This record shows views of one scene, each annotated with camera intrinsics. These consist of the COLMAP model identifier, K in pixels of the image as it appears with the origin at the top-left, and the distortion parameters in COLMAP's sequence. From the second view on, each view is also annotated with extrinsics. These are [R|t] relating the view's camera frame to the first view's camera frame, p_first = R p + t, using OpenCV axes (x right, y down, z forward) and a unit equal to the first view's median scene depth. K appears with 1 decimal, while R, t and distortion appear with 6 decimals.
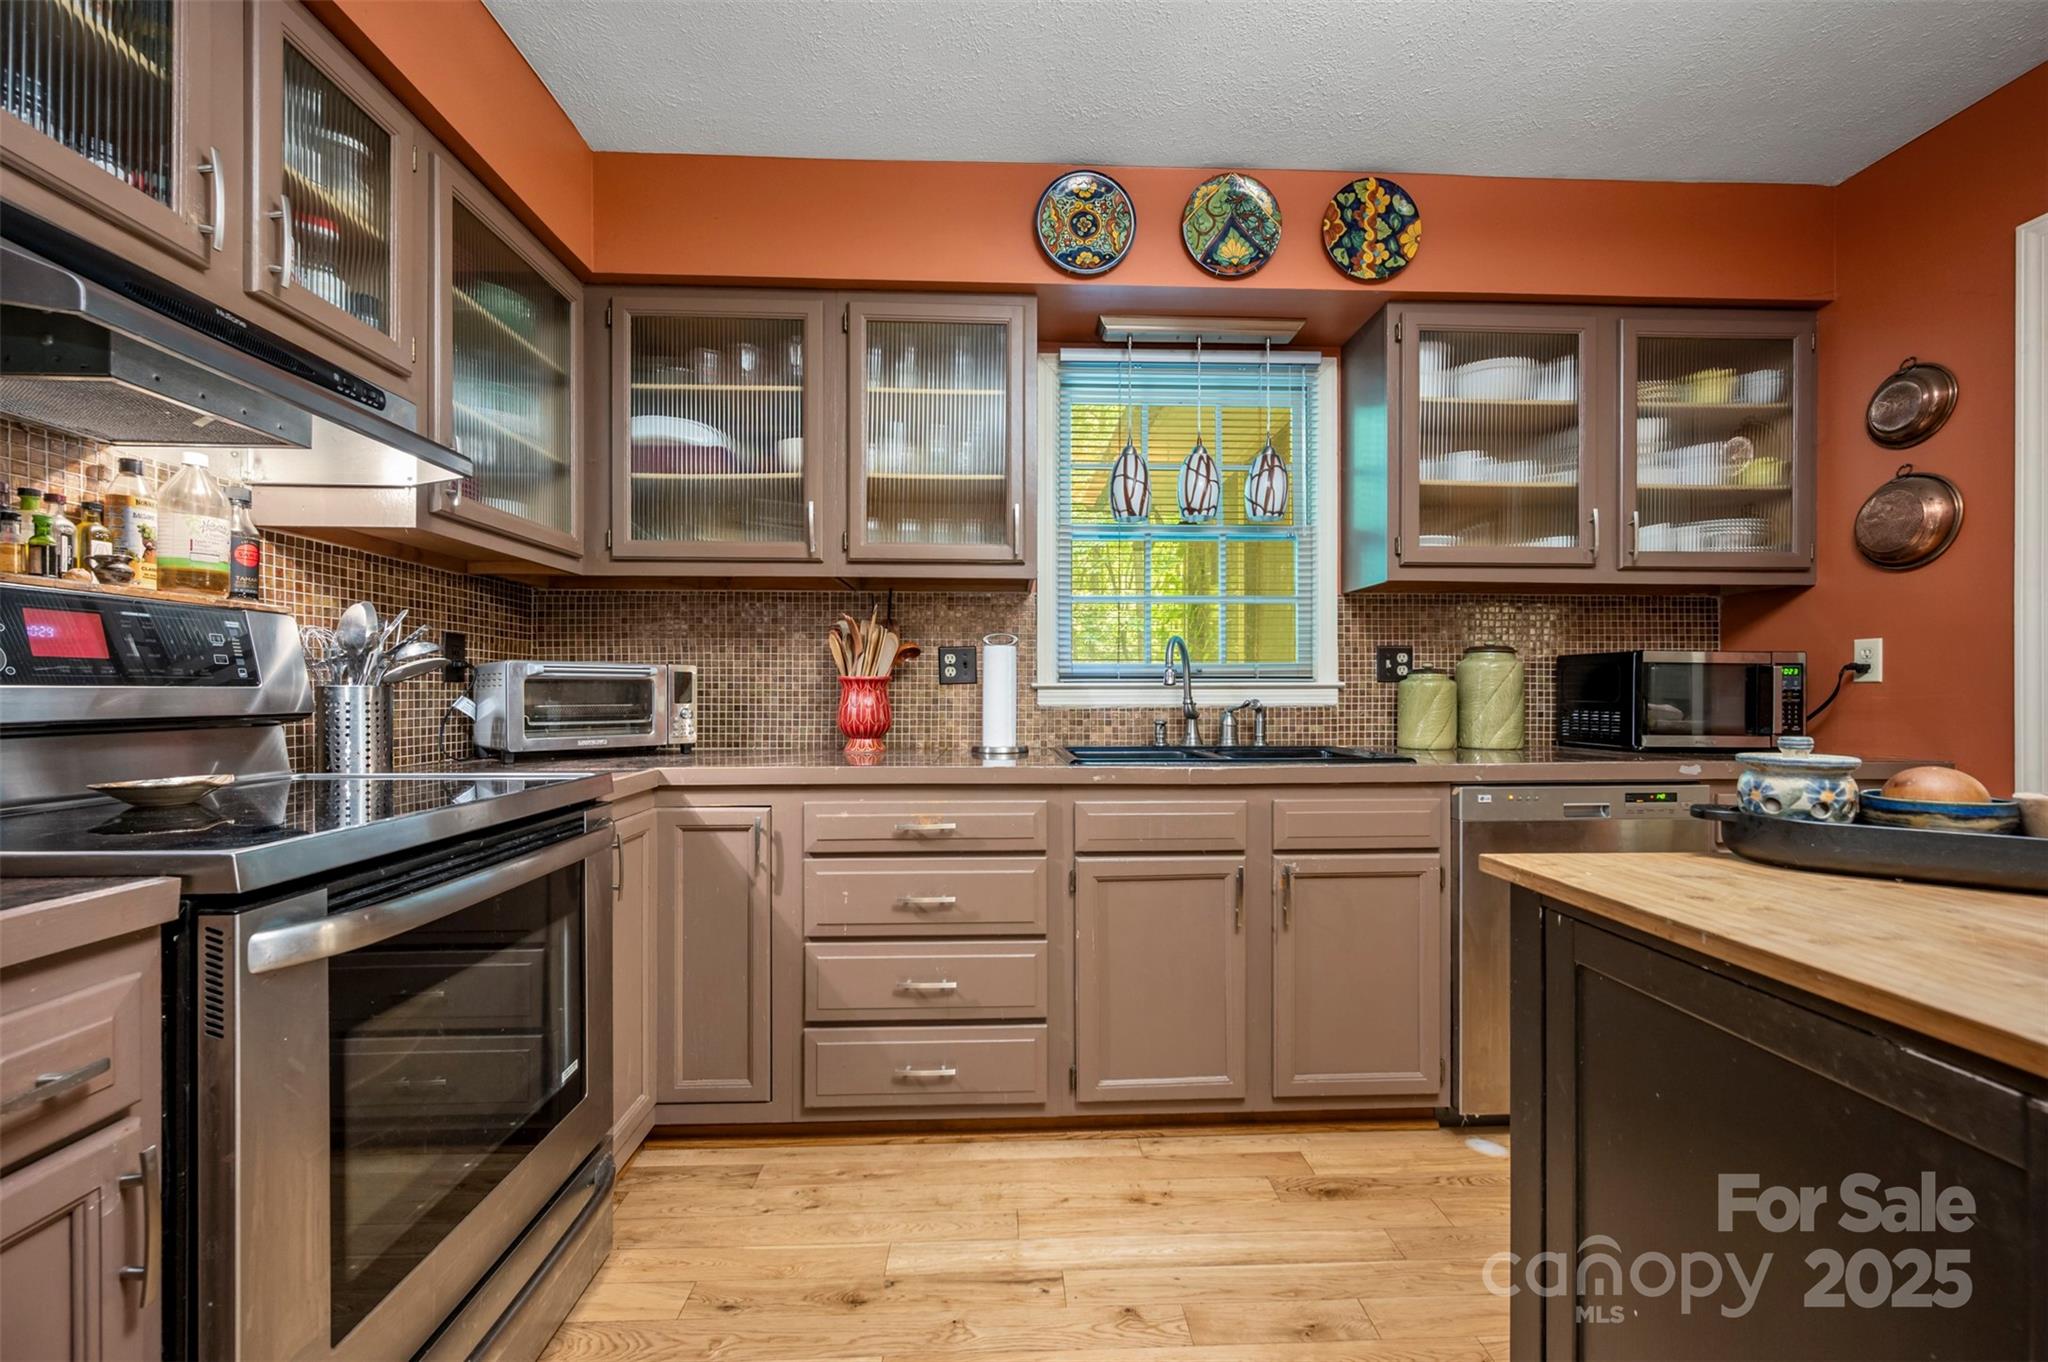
lens RADIAL K [[810.0, 0, 1024.6], [0, 810.0, 684.6], [0, 0, 1]] dist [-0.002588, -0.000500]
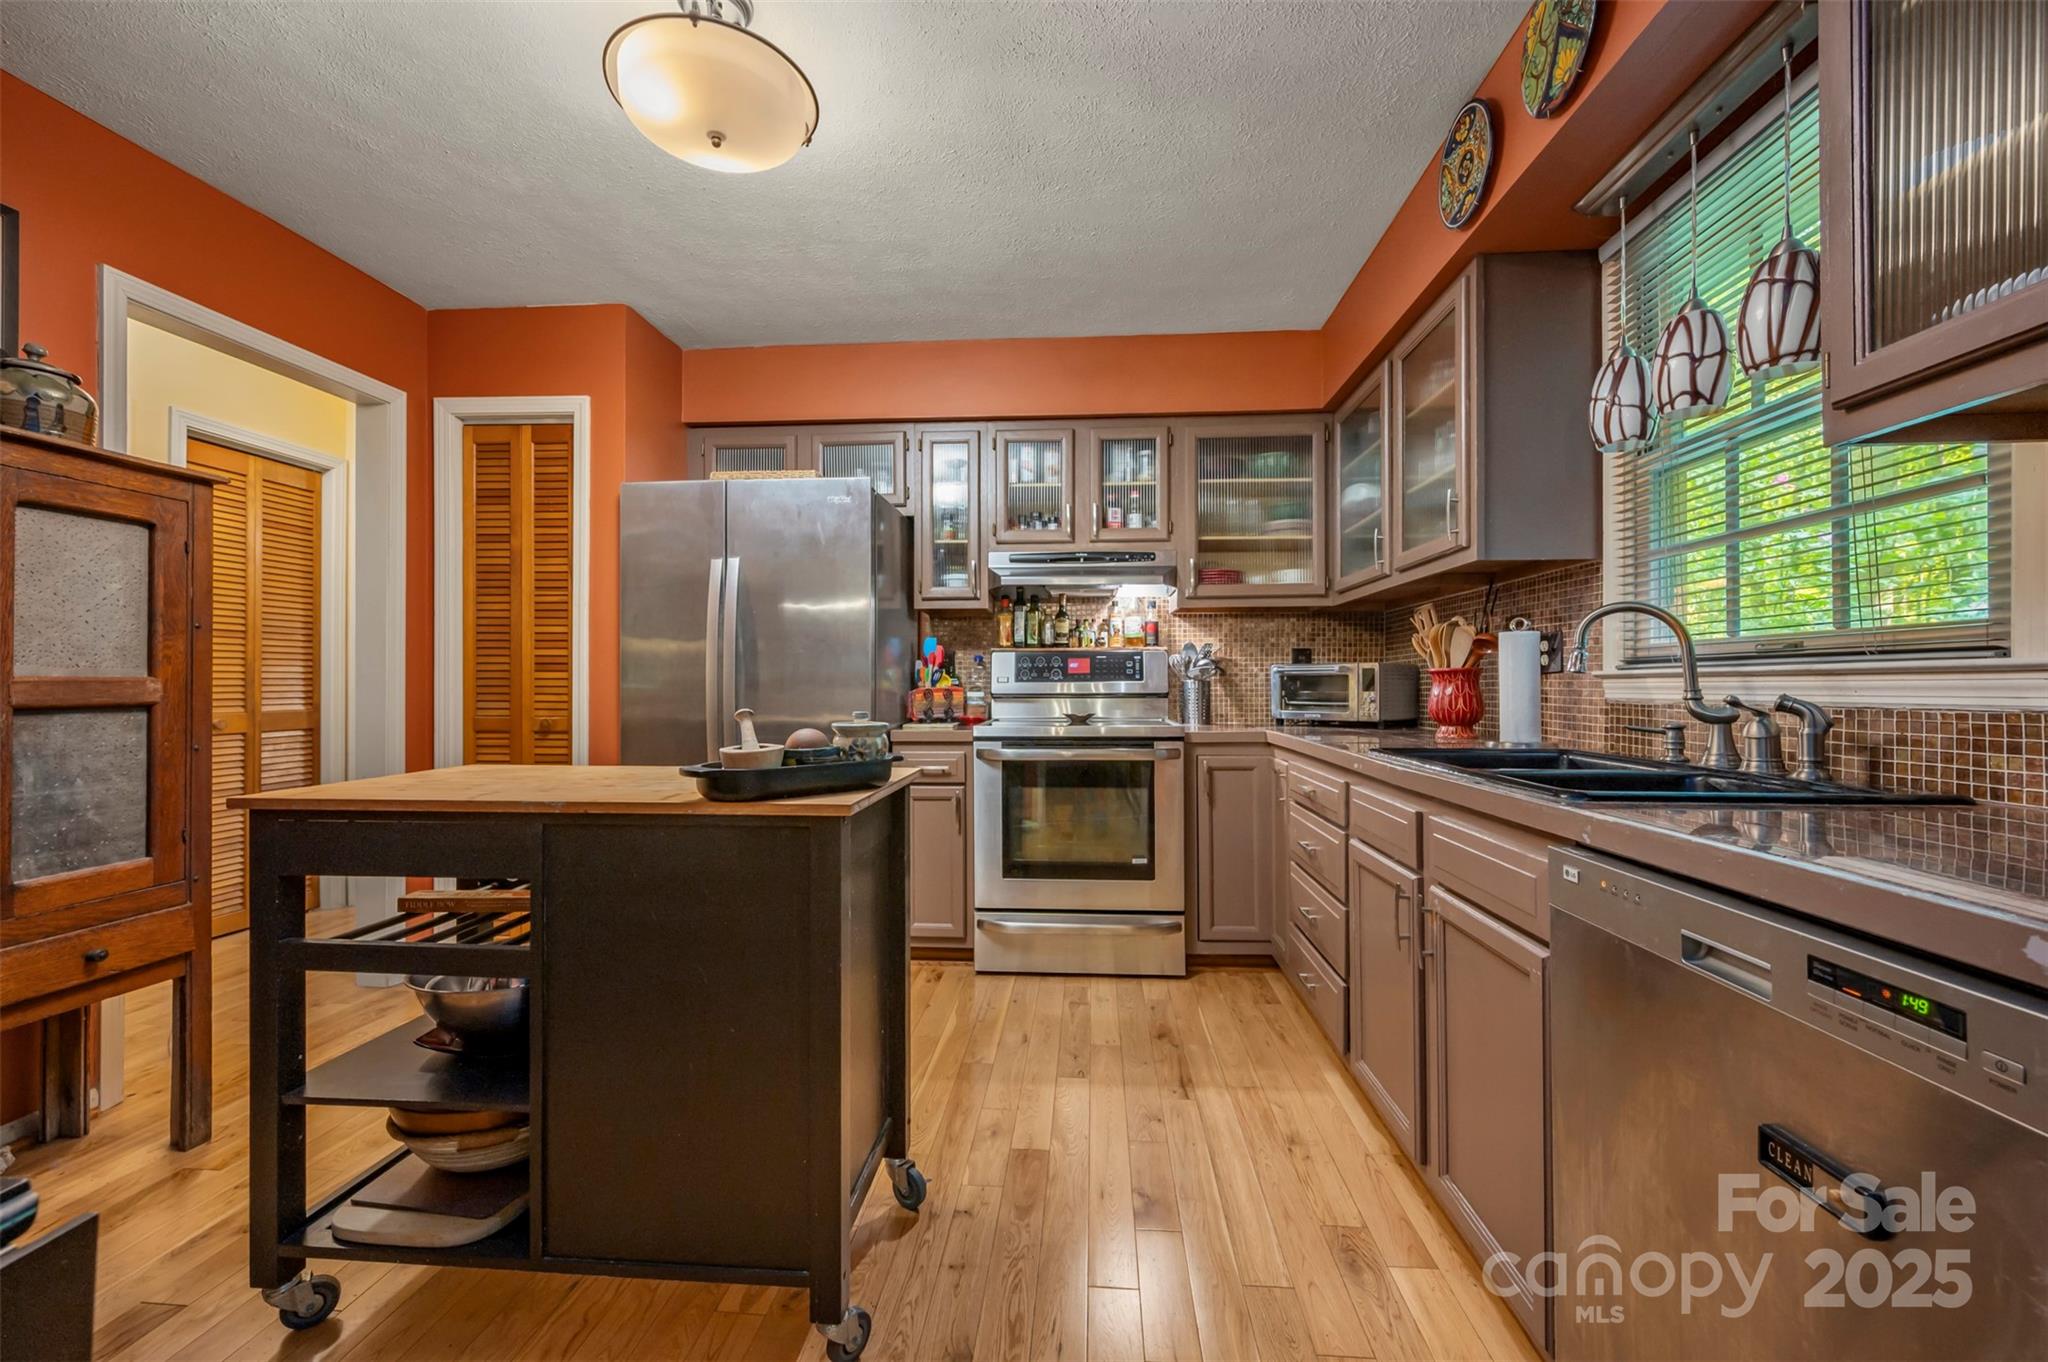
lens RADIAL K [[810.0, 0, 1024.6], [0, 810.0, 684.6], [0, 0, 1]] dist [-0.002588, -0.000500]
pose [[-0.123445, -0.001485, -0.992350, 1.156324], [0.010382, 0.999942, -0.002788, 0.010387], [0.992297, -0.010646, -0.123422, 0.701496]]
